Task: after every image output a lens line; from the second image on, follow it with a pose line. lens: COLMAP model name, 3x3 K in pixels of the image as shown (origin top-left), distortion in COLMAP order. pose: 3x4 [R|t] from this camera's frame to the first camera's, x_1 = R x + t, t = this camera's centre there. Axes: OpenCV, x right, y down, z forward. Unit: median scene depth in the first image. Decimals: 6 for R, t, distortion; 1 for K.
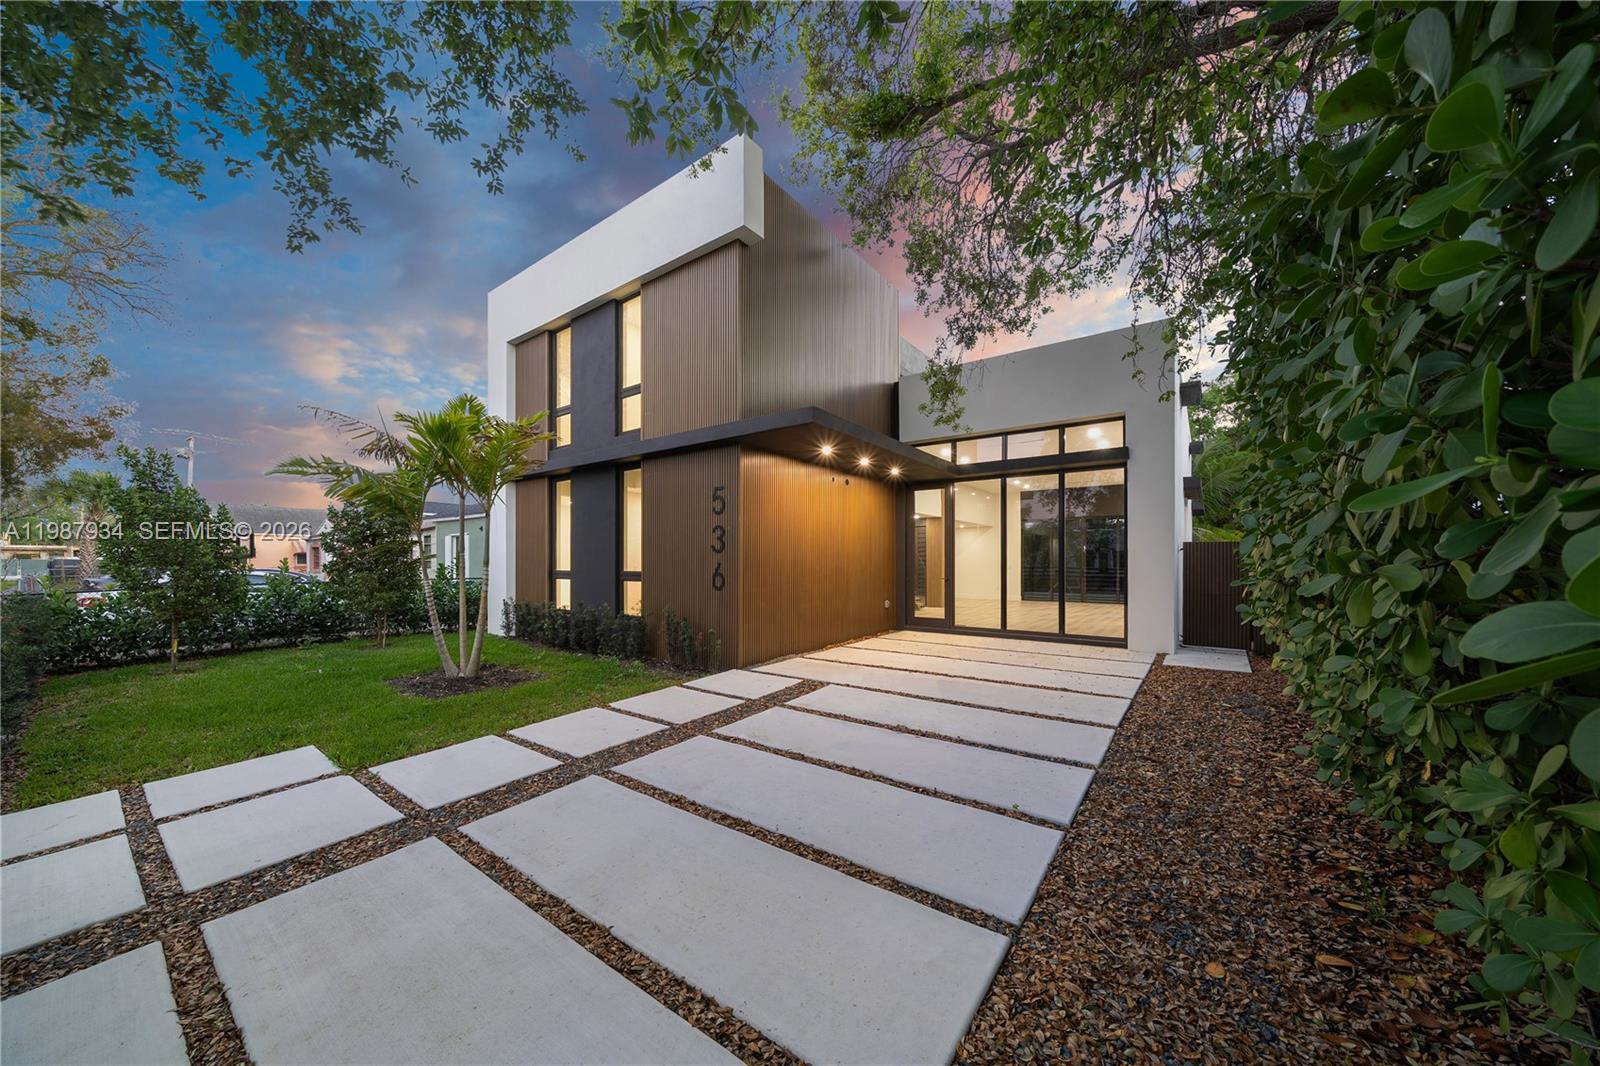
lens RADIAL K [[558.2, 0, 793.6], [0, 558.2, 539.0], [0, 0, 1]] dist [-0.005103, -0.000086]
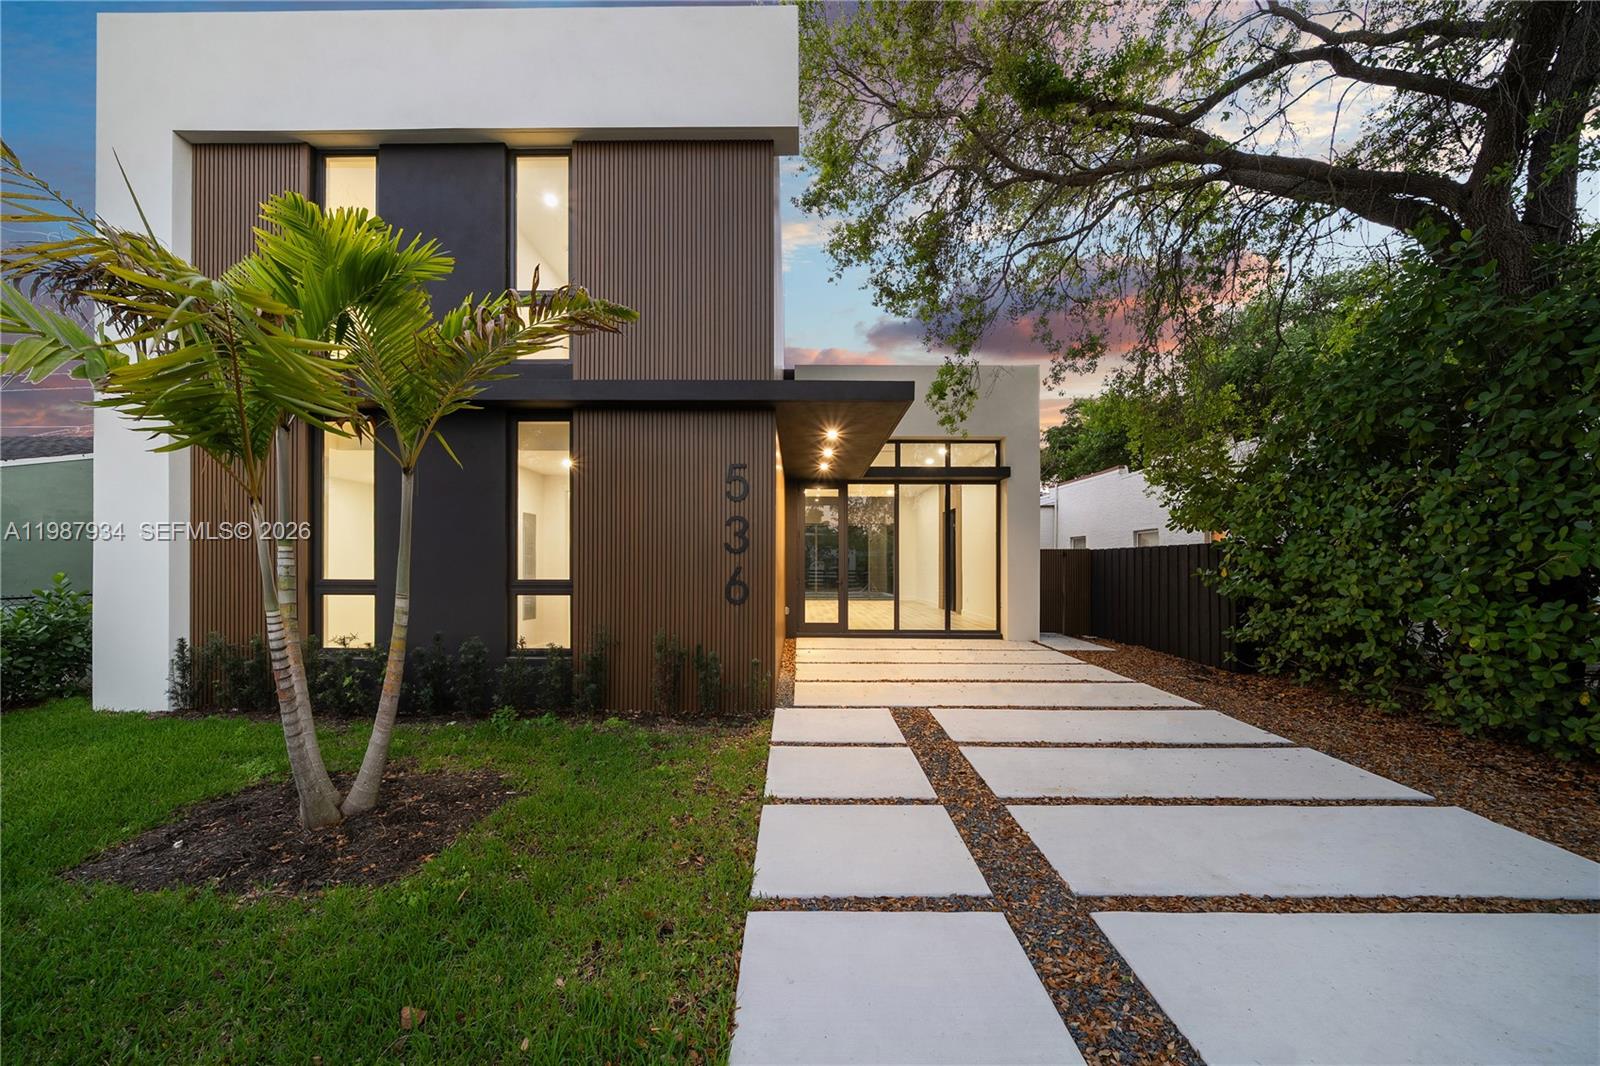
lens RADIAL K [[558.2, 0, 800.9], [0, 558.2, 549.6], [0, 0, 1]] dist [-0.005103, -0.000086]
pose [[0.804888, 0.016406, 0.593200, -0.505432], [-0.025513, 0.999650, 0.006970, 0.012060], [-0.592879, -0.020744, 0.805025, 0.357846]]
